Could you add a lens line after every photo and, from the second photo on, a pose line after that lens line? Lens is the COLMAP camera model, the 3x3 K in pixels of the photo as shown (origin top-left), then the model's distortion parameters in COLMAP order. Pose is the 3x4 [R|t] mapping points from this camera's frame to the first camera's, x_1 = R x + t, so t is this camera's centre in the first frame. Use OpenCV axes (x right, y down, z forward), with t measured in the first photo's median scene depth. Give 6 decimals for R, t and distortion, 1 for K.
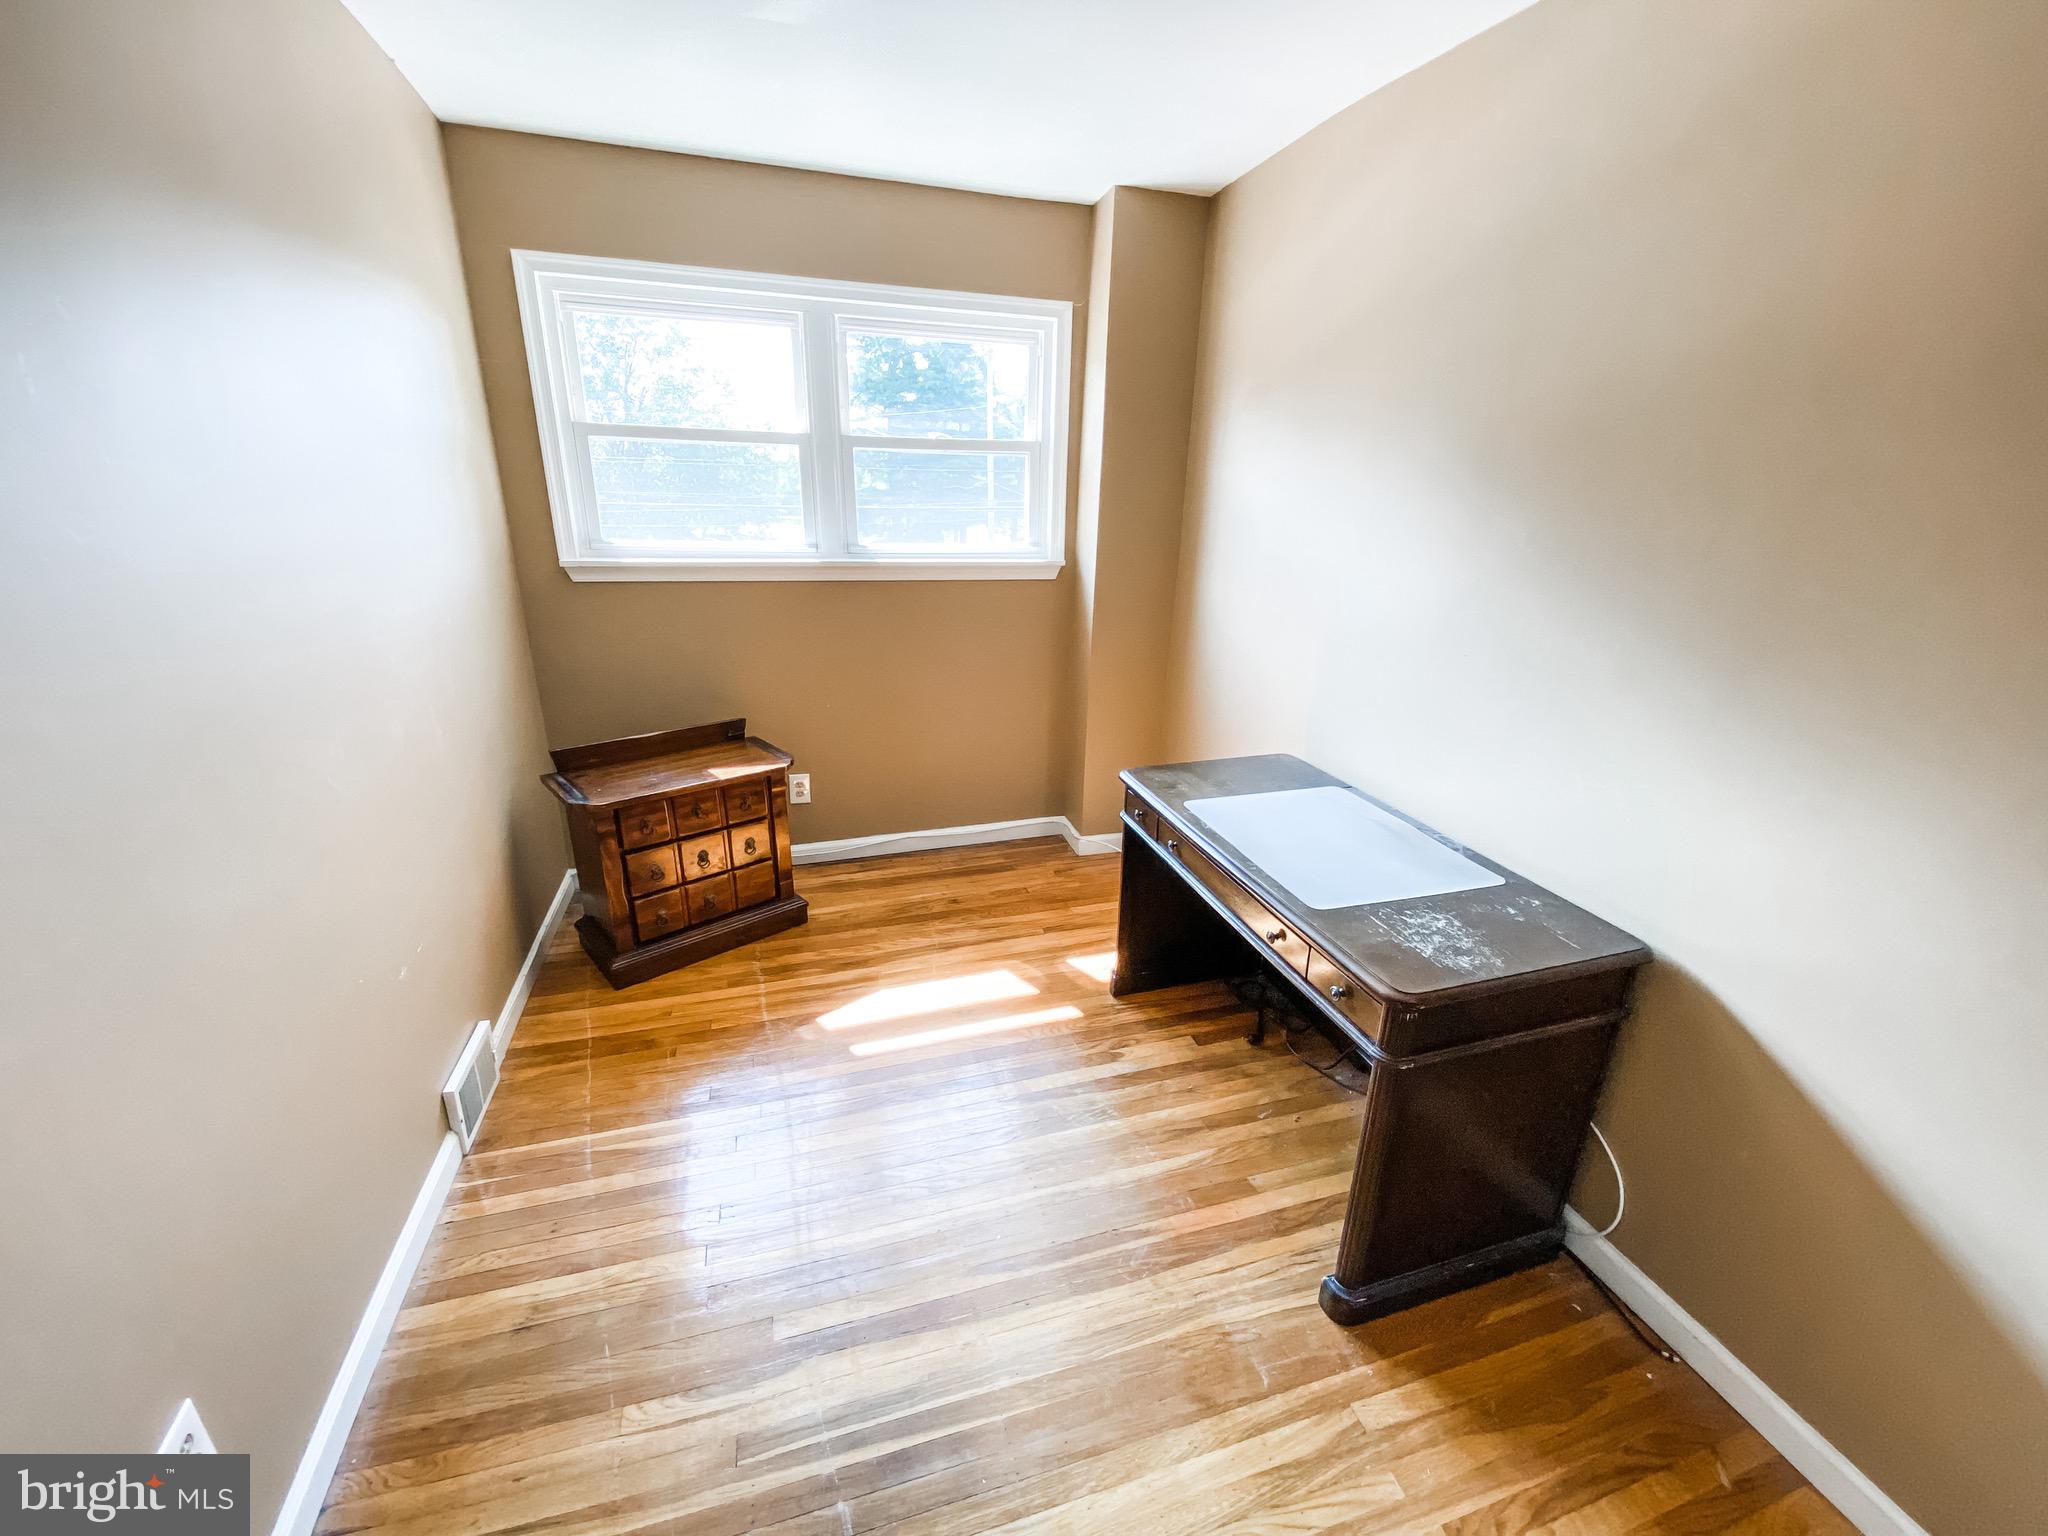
lens RADIAL K [[830.8, 0, 1034.2], [0, 830.8, 775.0], [0, 0, 1]] dist [0.039389, -0.034491]
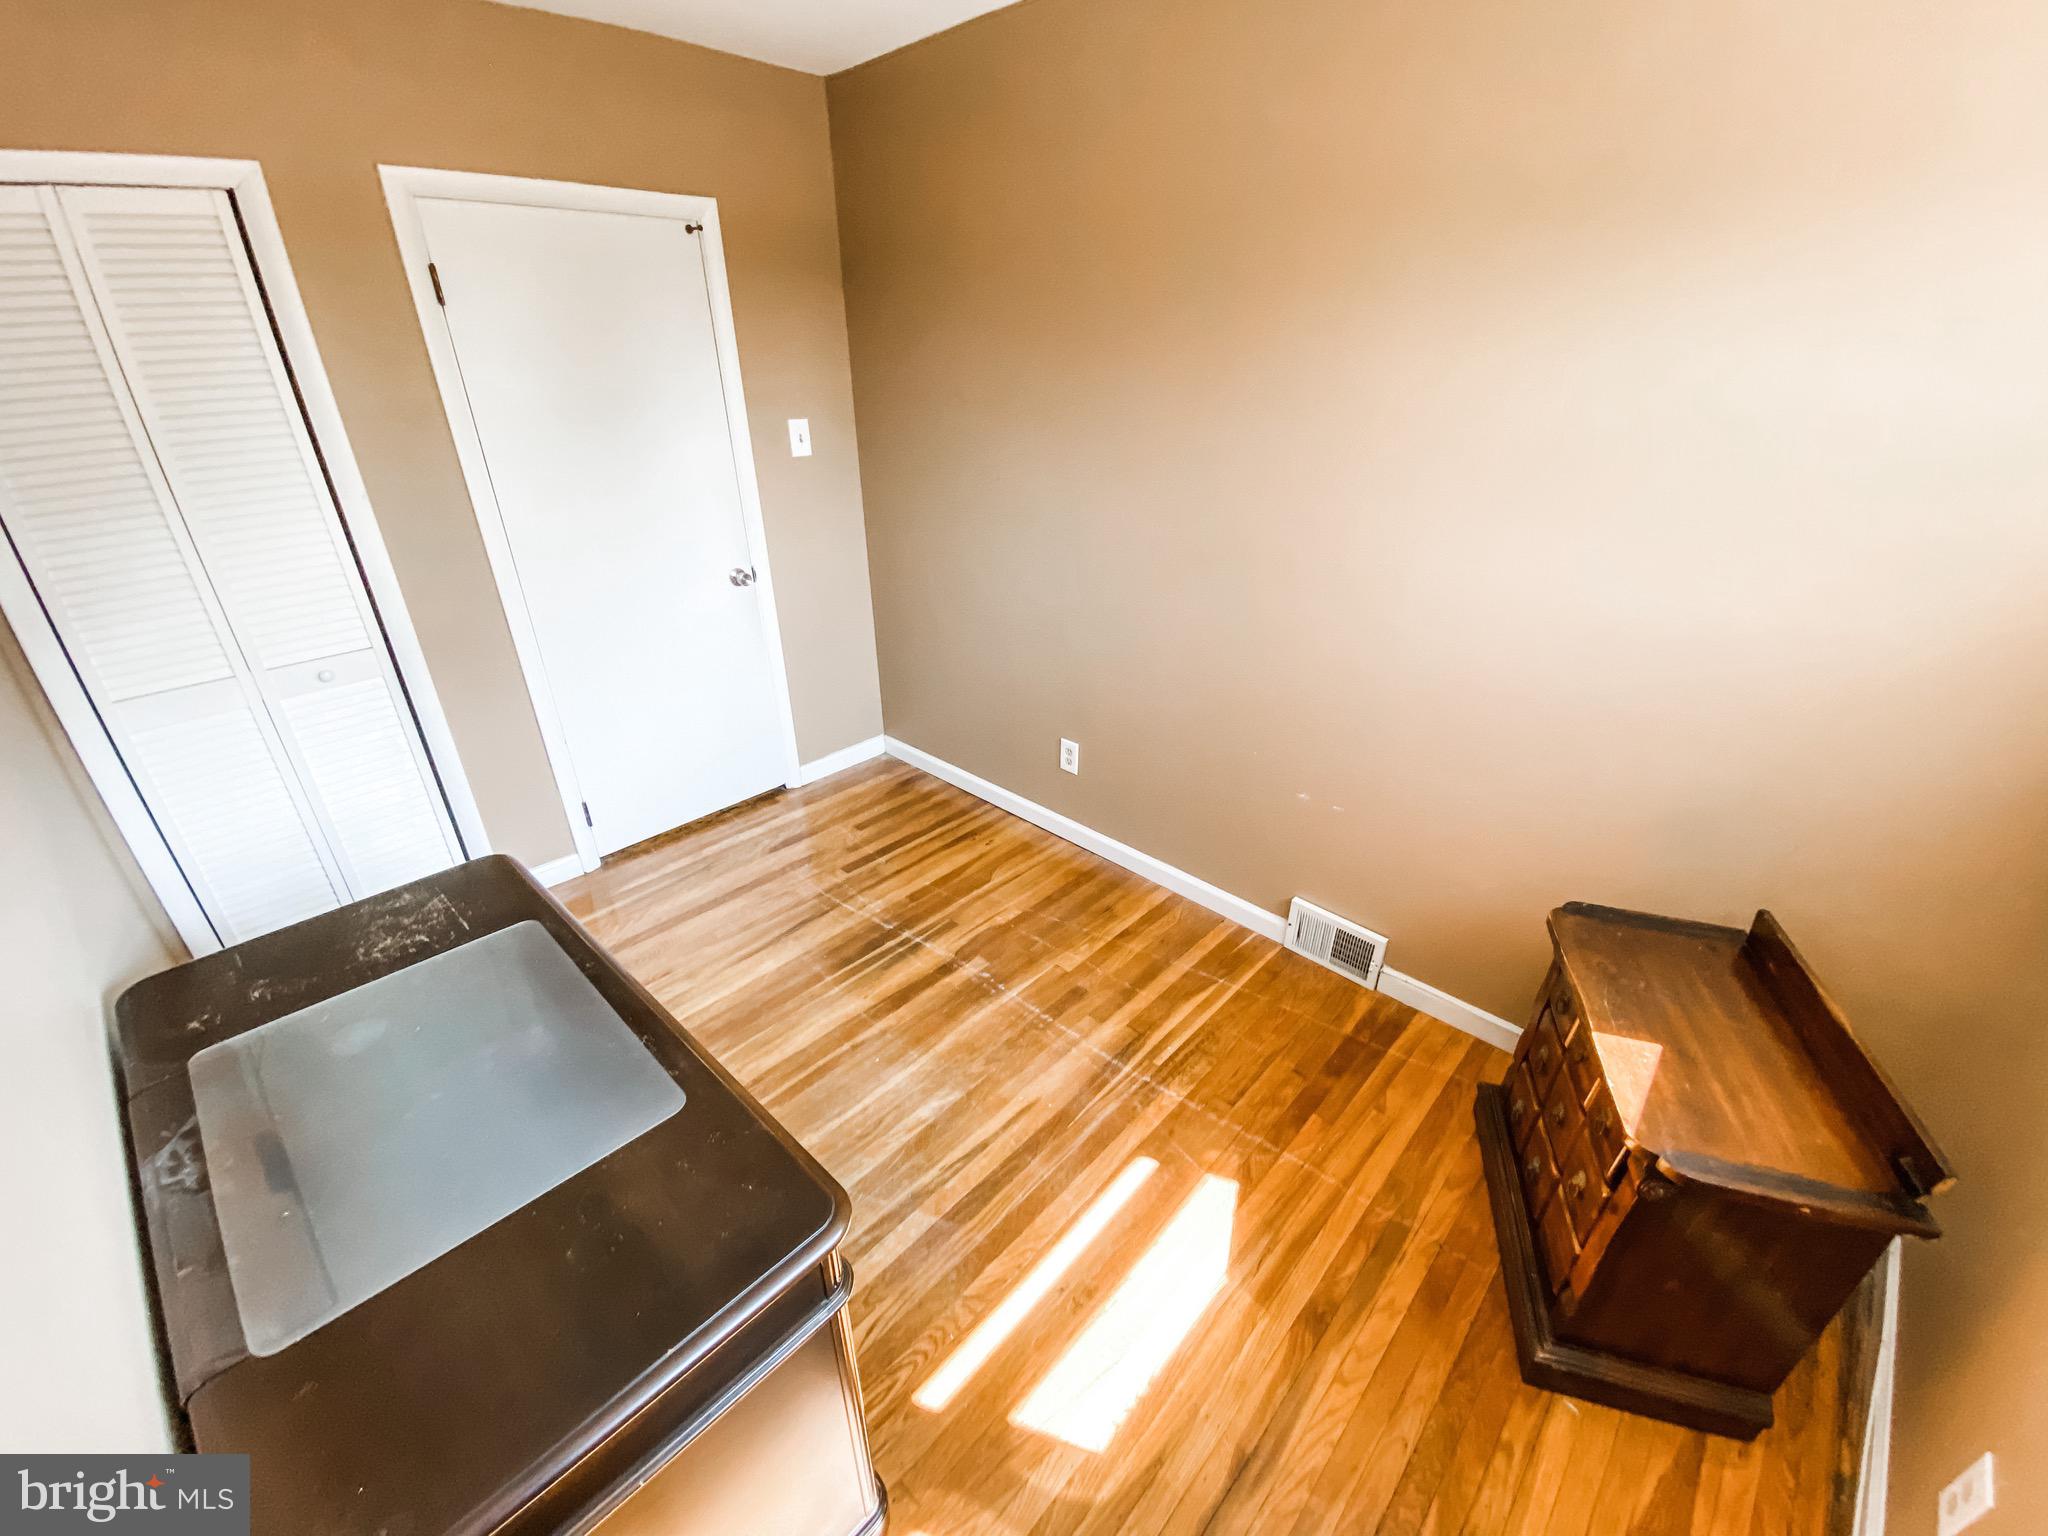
lens RADIAL K [[830.8, 0, 1034.2], [0, 830.8, 775.0], [0, 0, 1]] dist [0.039389, -0.034491]
pose [[-0.867221, 0.209839, -0.451548, 0.169652], [-0.187871, 0.701938, 0.687013, -0.475232], [0.461121, 0.680625, -0.569313, 1.163482]]
